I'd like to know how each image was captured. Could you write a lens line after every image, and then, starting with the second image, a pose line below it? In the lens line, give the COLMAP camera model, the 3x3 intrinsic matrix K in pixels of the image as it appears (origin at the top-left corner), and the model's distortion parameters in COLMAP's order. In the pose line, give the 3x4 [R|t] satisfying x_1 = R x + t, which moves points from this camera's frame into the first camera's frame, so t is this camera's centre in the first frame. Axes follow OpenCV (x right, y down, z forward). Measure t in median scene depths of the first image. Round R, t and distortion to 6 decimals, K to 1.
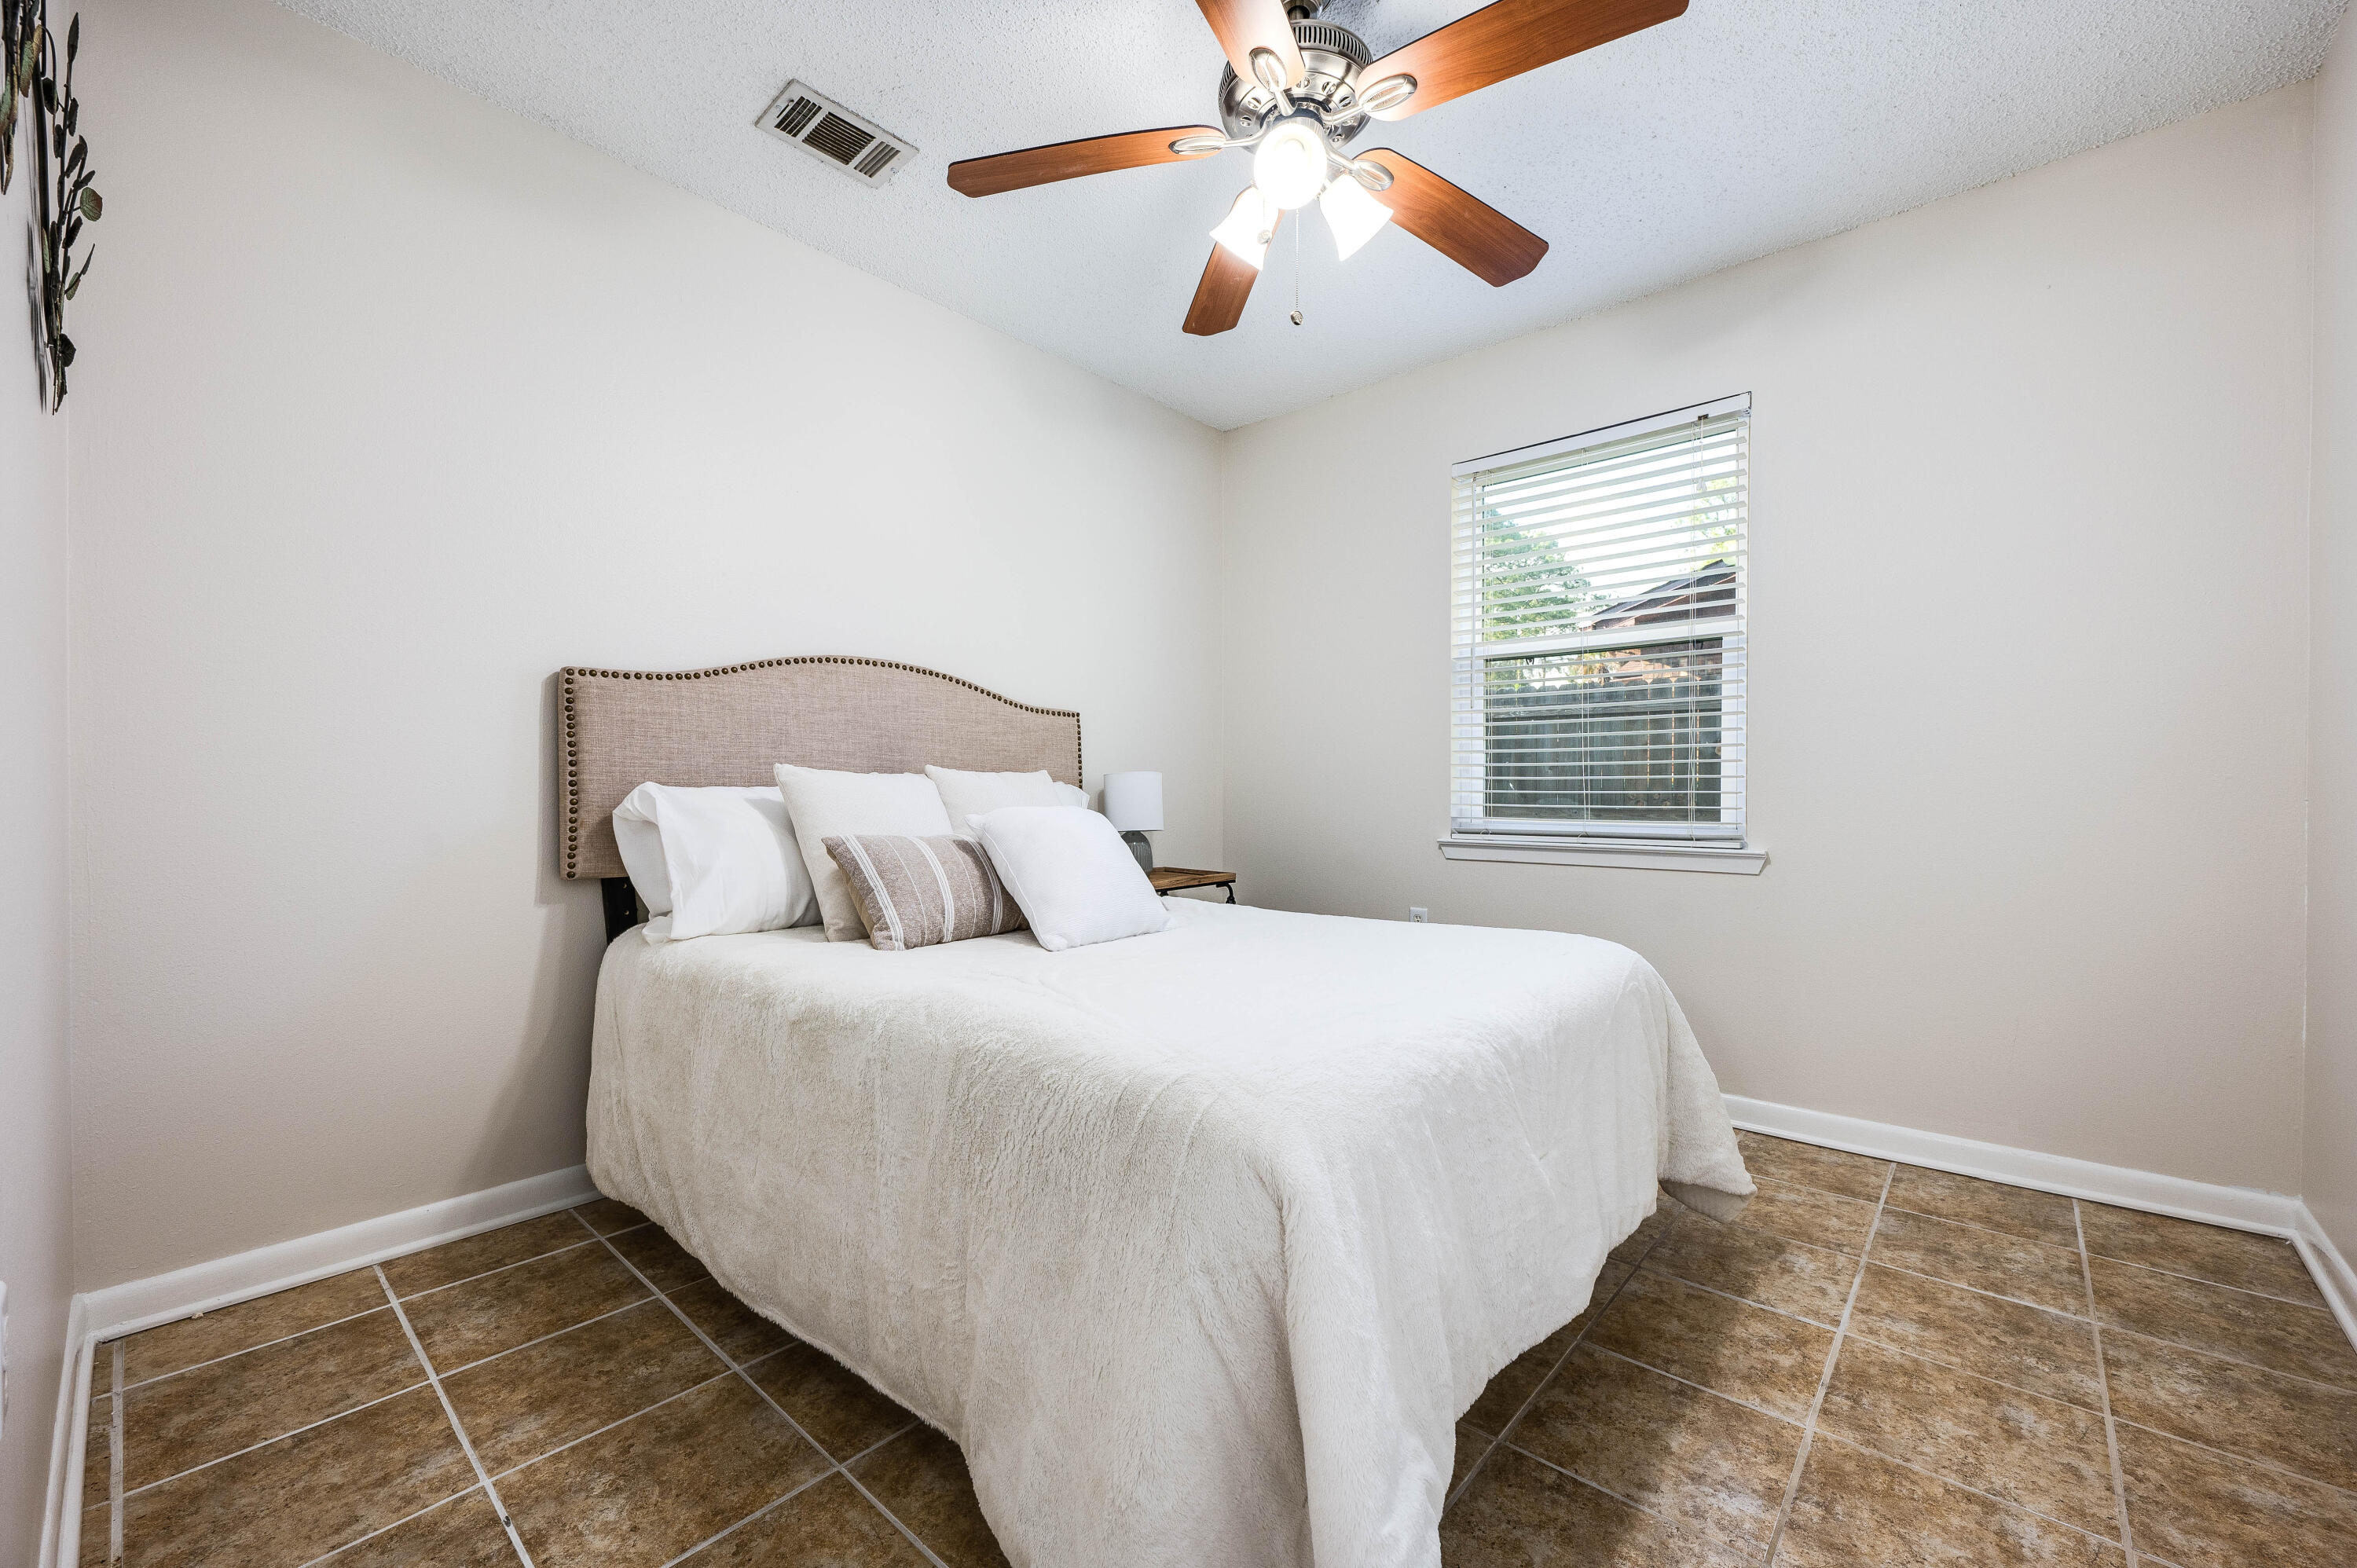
lens RADIAL K [[950.2, 0, 1178.5], [0, 950.2, 784.0], [0, 0, 1]] dist [-0.026753, -0.000109]
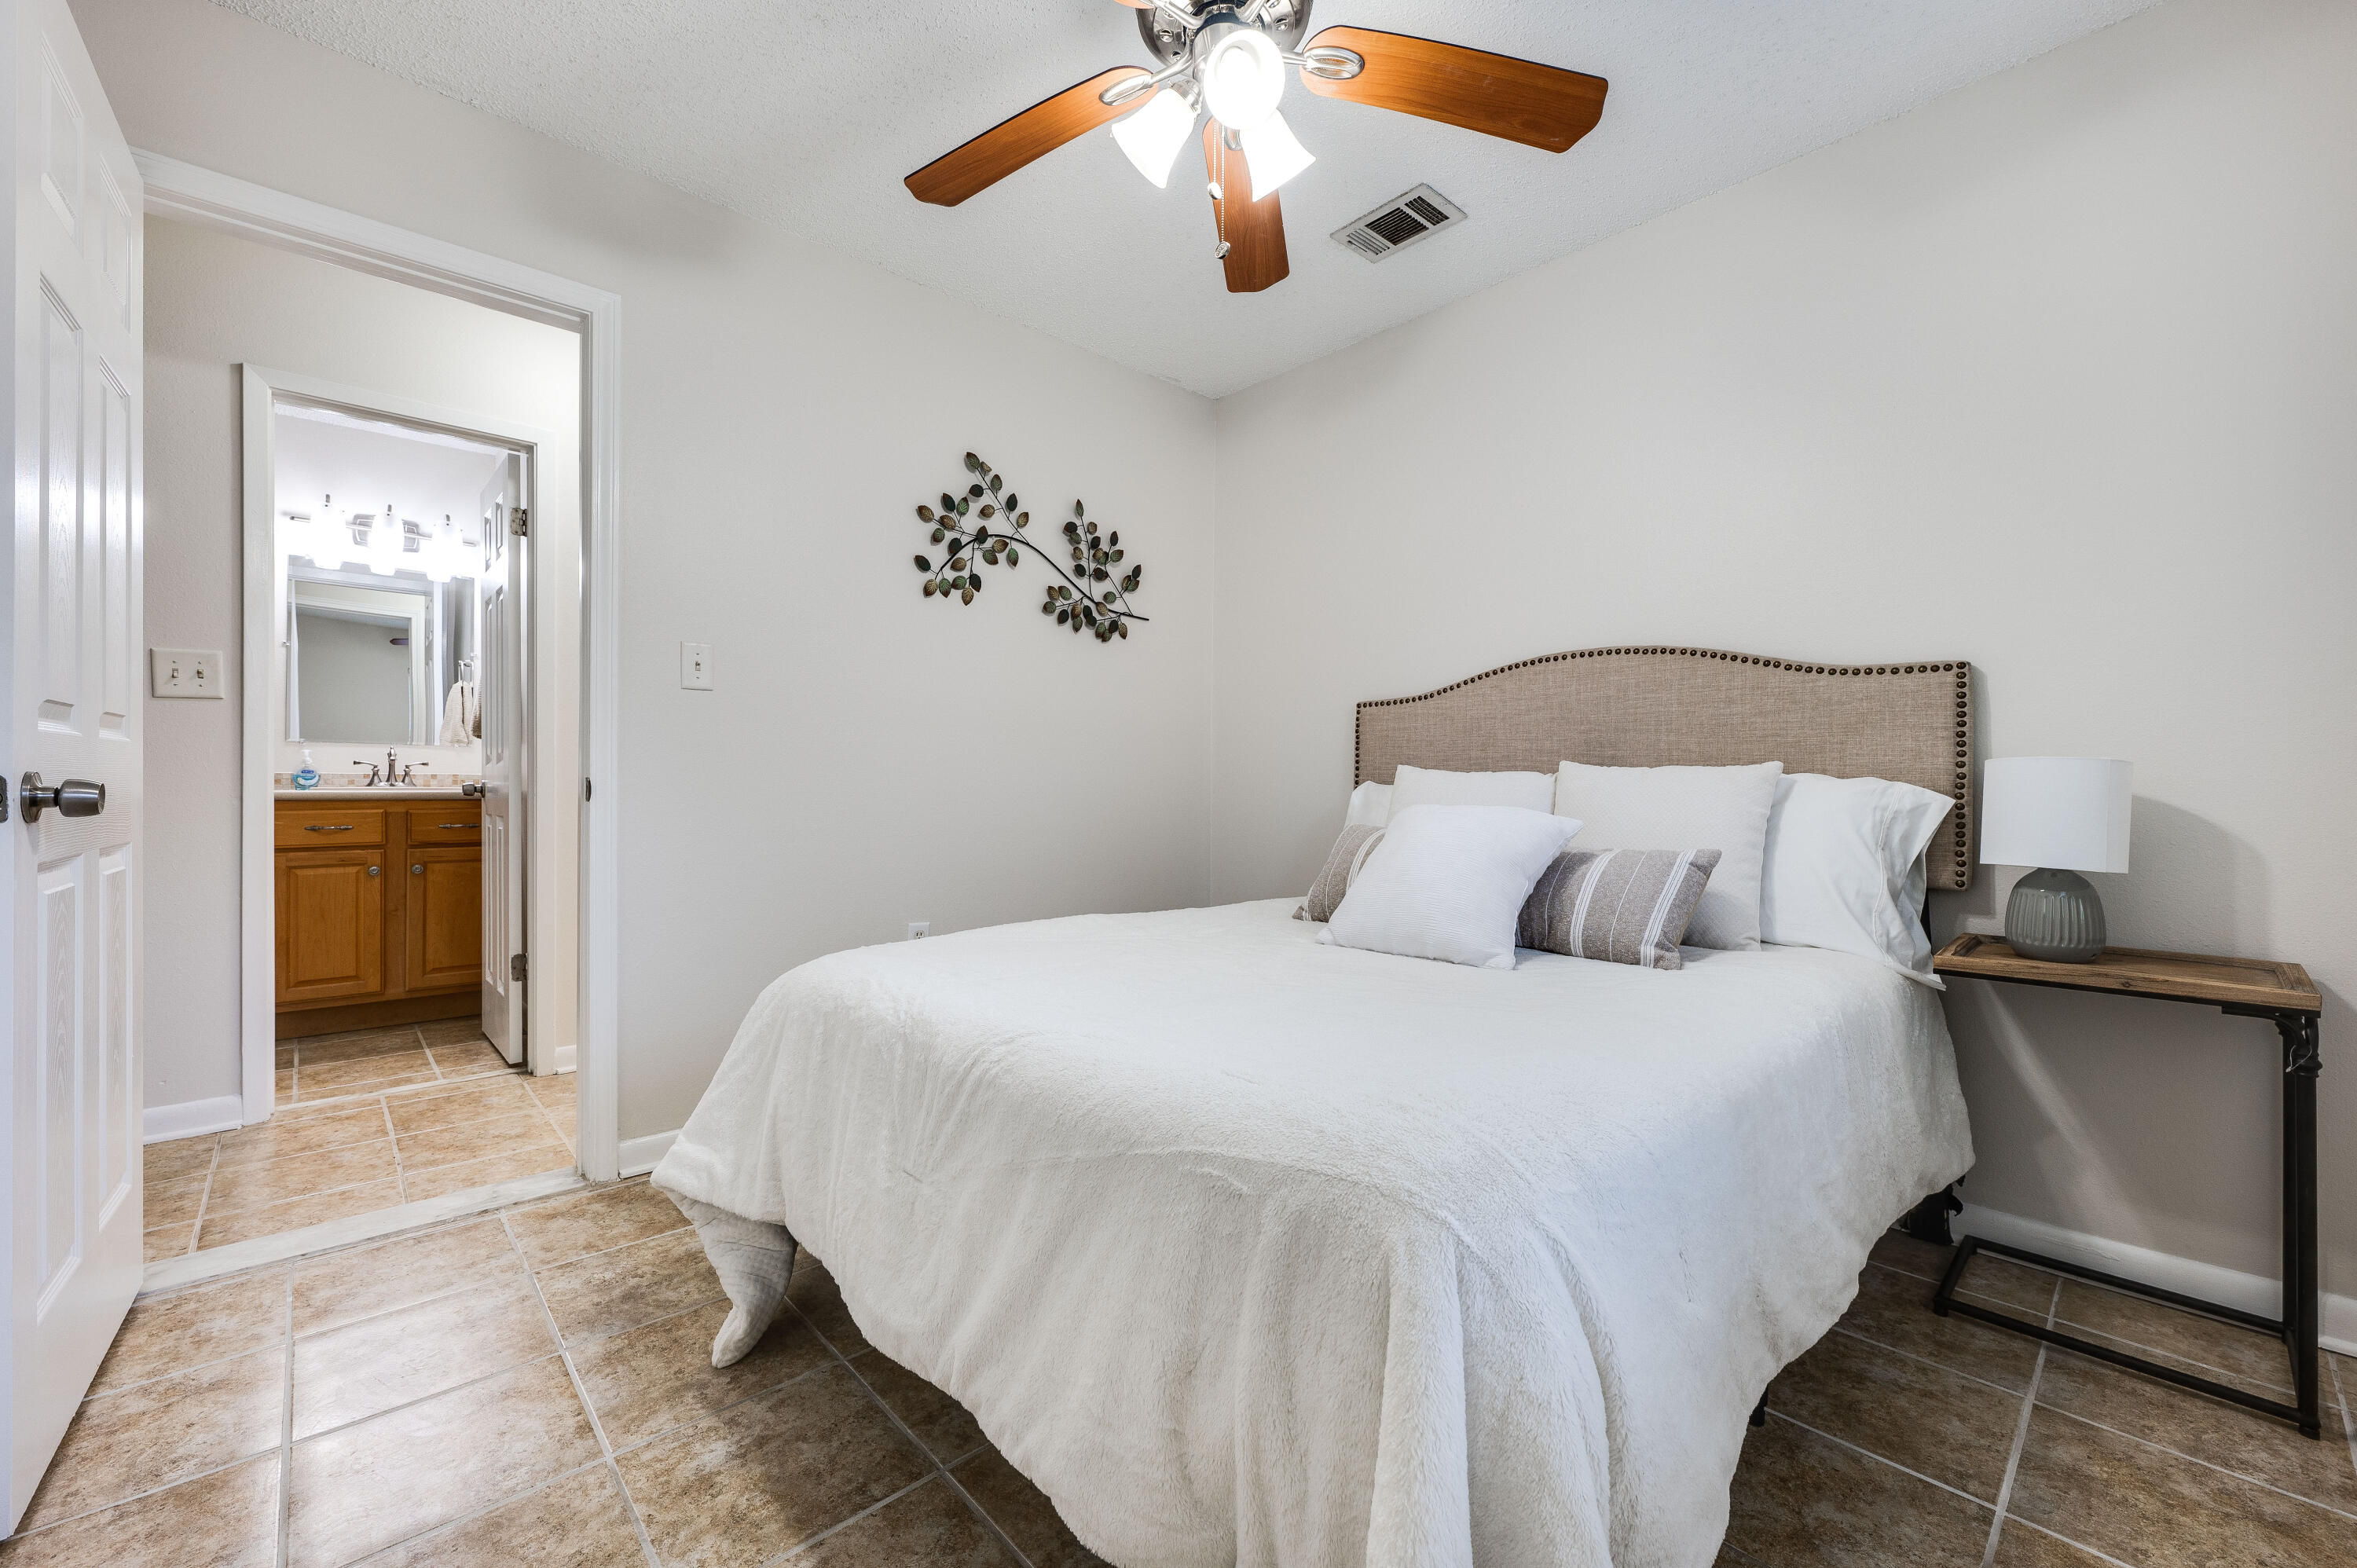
lens RADIAL K [[931.9, 0, 1170.3], [0, 931.9, 770.8], [0, 0, 1]] dist [-0.076917, 0.028942]
pose [[-0.100463, -0.014167, -0.994840, 0.764803], [0.007615, 0.999858, -0.015008, -0.000683], [0.994912, -0.009083, -0.100341, 0.817785]]
